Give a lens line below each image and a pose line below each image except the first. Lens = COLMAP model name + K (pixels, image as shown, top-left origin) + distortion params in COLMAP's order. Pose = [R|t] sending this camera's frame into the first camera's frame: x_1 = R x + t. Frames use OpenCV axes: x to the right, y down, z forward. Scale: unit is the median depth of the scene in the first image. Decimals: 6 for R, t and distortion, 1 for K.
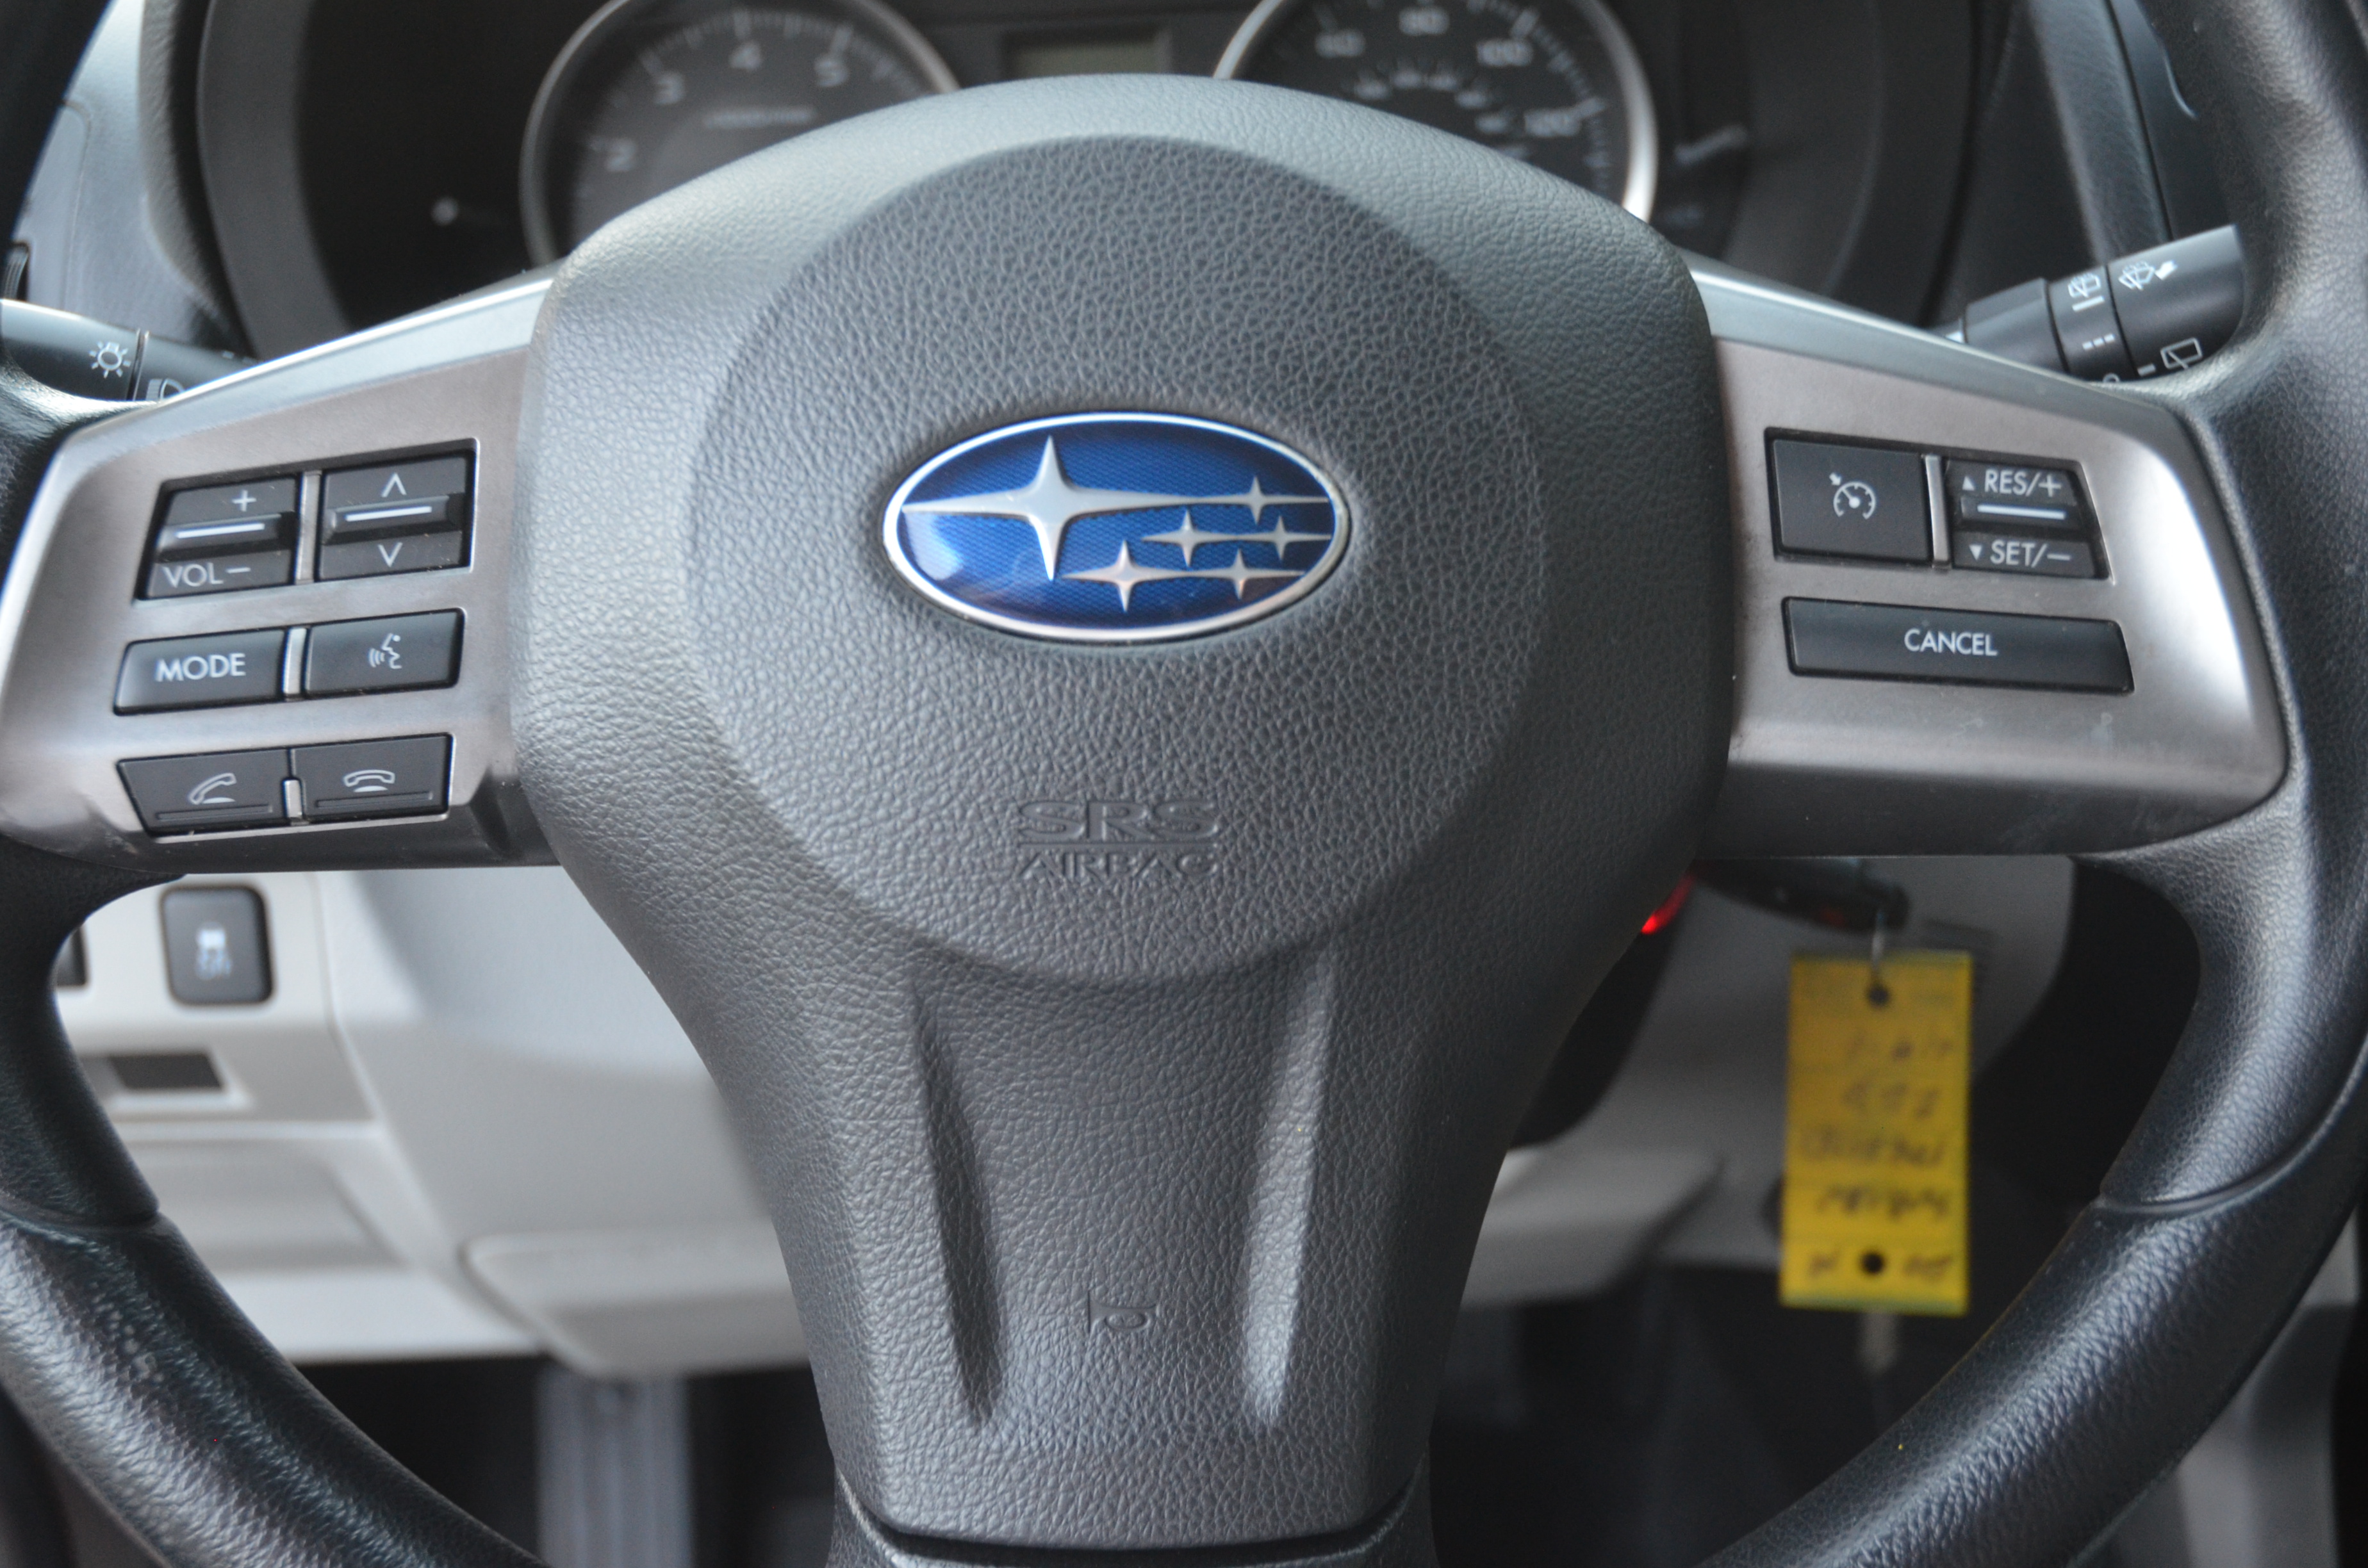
lens RADIAL K [[2923.0, 0, 1170.6], [0, 2923.0, 777.5], [0, 0, 1]] dist [-0.003917, 0.000000]
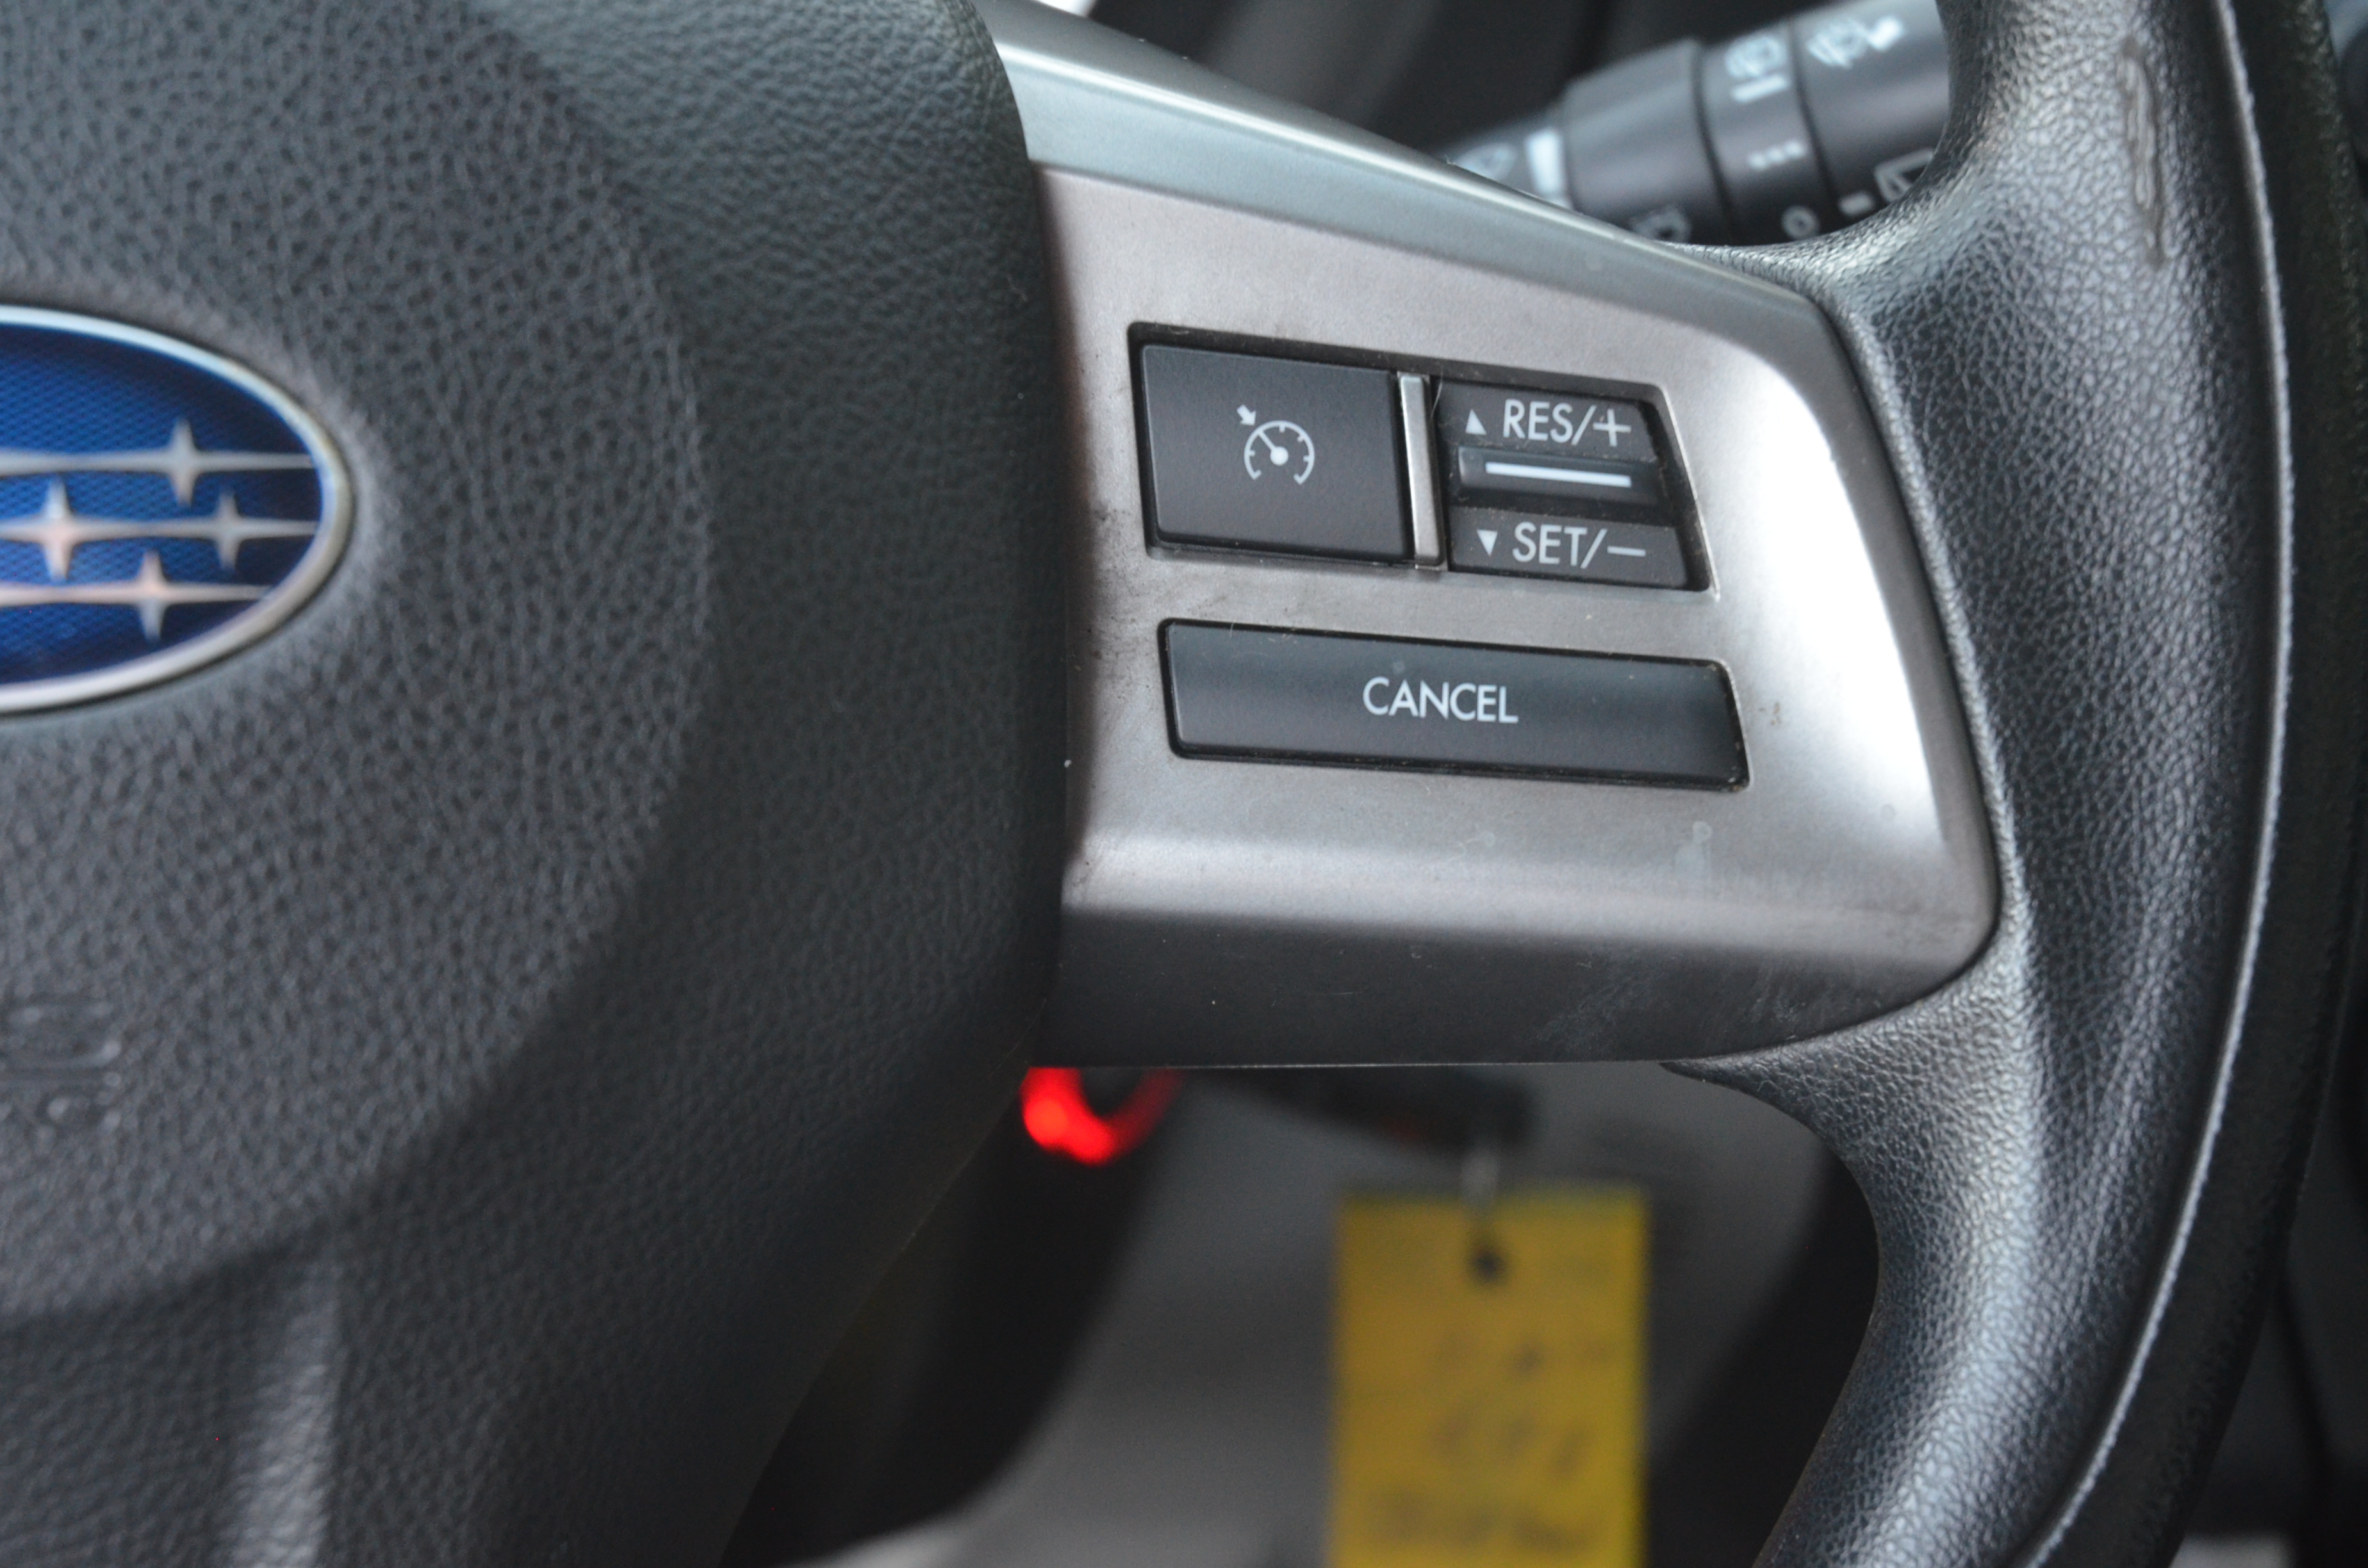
lens RADIAL K [[5164.8, 0, 1191.0], [0, 5164.8, 805.9], [0, 0, 1]] dist [0.008876, 0.000000]
pose [[0.992991, -0.007012, 0.117986, 0.100695], [0.006740, 0.999974, 0.002702, -0.029379], [-0.118002, -0.001888, 0.993012, -0.007125]]
